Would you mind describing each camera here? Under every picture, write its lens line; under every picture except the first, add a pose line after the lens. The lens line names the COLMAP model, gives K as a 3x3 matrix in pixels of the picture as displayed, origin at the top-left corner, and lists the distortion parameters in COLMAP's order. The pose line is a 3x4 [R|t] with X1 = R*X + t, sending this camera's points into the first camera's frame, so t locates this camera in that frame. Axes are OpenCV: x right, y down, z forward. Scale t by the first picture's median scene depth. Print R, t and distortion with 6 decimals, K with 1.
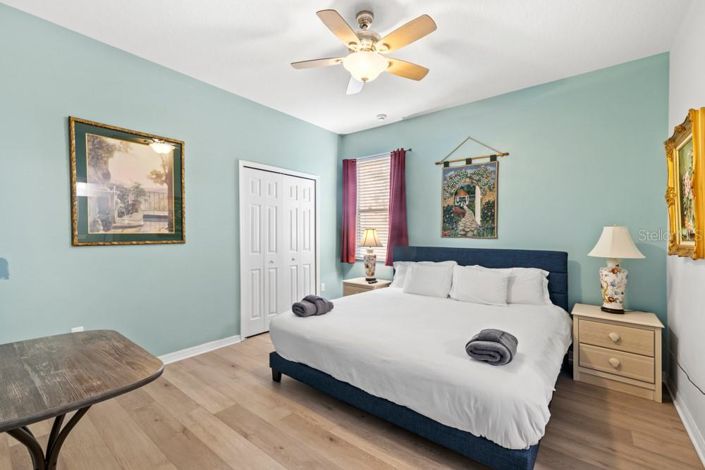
lens RADIAL K [[307.5, 0, 346.5], [0, 307.5, 235.7], [0, 0, 1]] dist [0.004765, 0.000723]
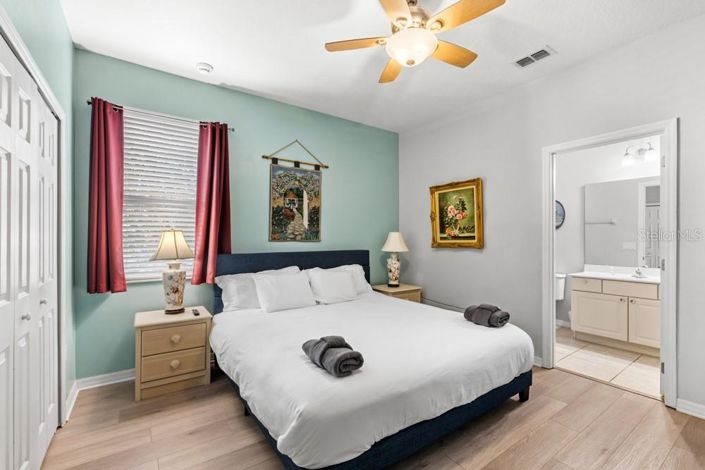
lens RADIAL K [[307.5, 0, 346.8], [0, 307.5, 233.2], [0, 0, 1]] dist [0.004765, 0.000723]
pose [[0.283709, 0.003916, 0.958902, -0.509484], [0.010642, 0.999917, -0.007232, -0.010656], [-0.958851, 0.012257, 0.283644, 0.567583]]
